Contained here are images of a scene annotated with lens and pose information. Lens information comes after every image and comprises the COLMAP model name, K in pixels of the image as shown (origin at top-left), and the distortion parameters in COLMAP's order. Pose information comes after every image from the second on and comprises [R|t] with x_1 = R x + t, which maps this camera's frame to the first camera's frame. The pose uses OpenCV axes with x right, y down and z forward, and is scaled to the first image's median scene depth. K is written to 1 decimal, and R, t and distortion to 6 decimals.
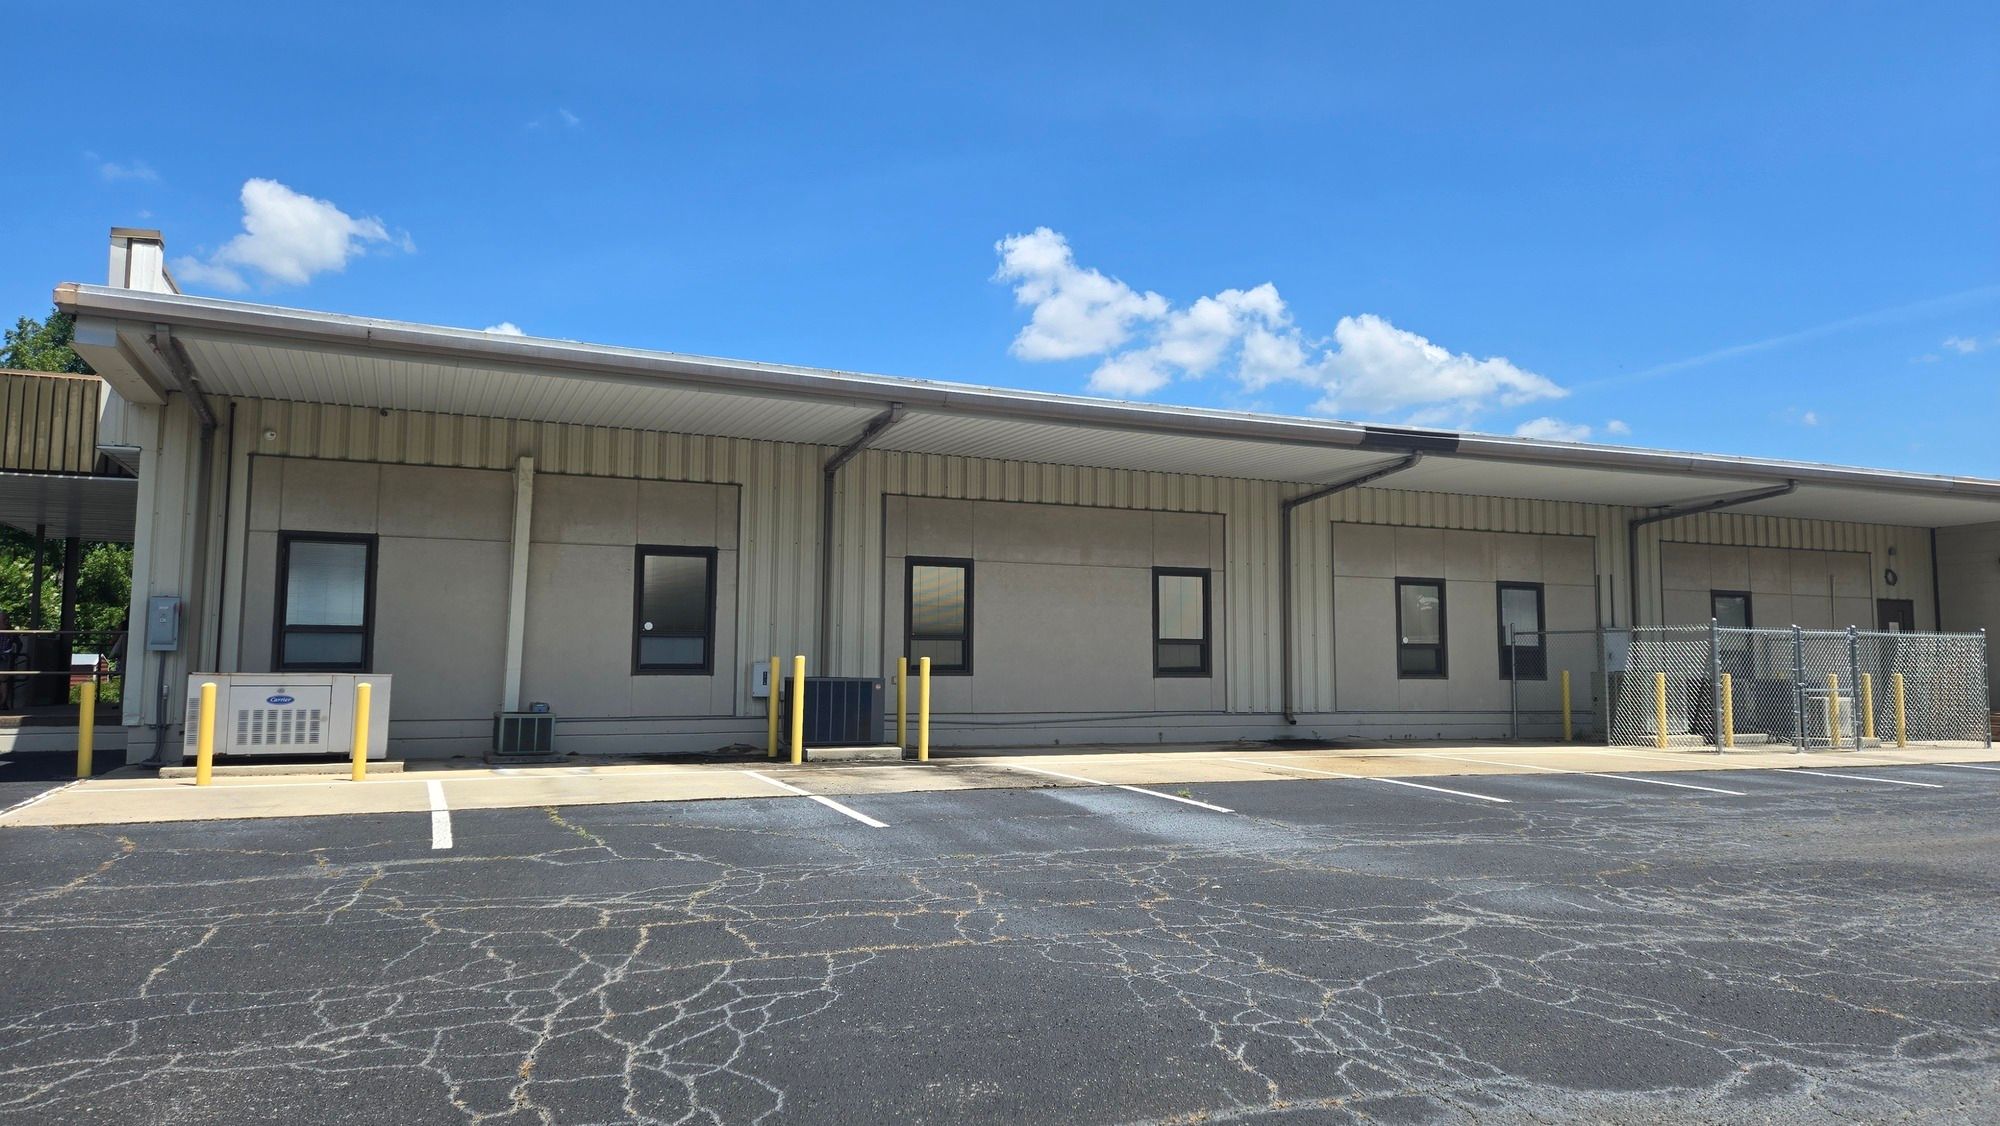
lens RADIAL K [[1335.3, 0, 991.4], [0, 1335.3, 558.4], [0, 0, 1]] dist [0.072736, -0.068490]
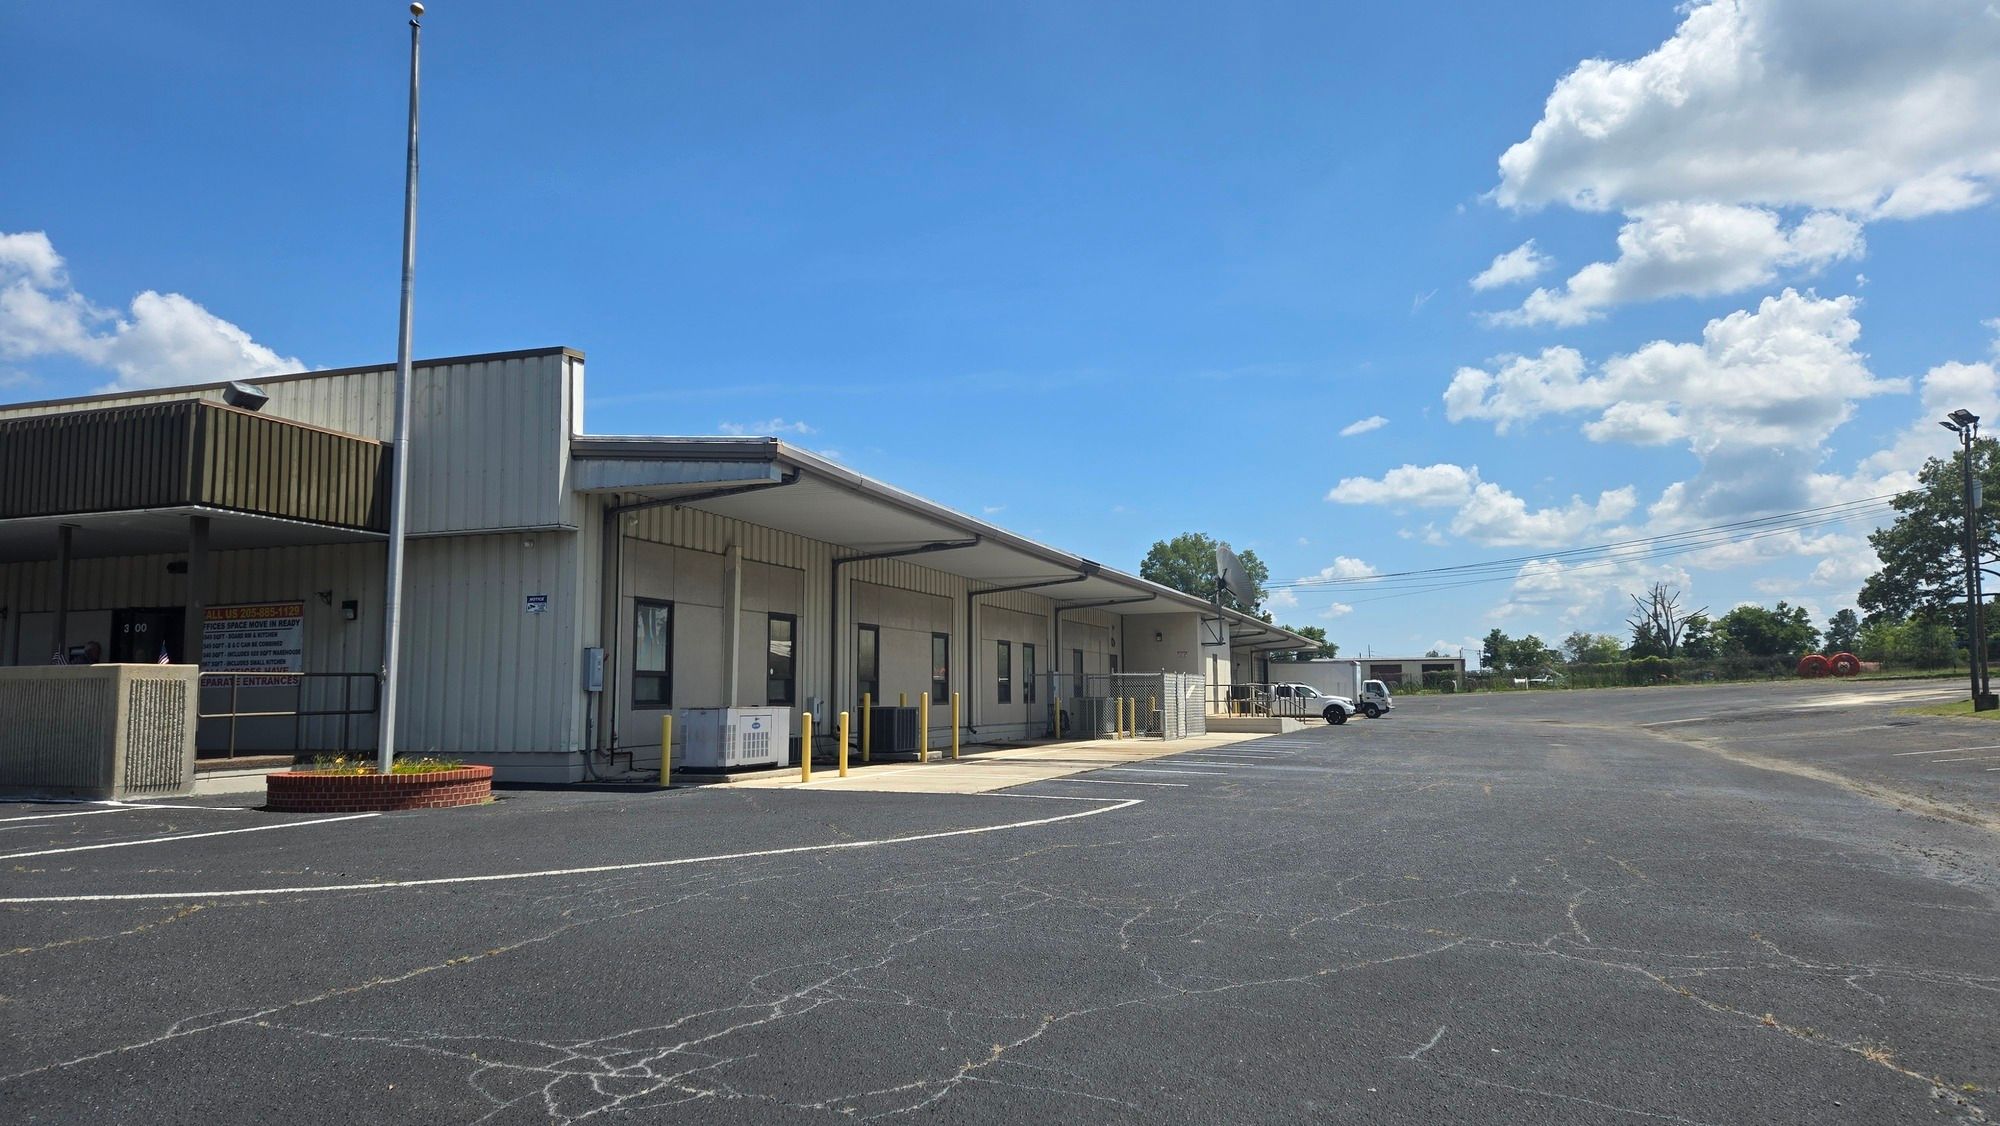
lens RADIAL K [[1335.3, 0, 1001.5], [0, 1335.3, 574.3], [0, 0, 1]] dist [0.072736, -0.068490]
pose [[0.671077, 0.059549, 0.738992, -1.218885], [-0.054392, 0.998037, -0.031030, -0.020985], [-0.739389, -0.019371, 0.672999, -0.111256]]
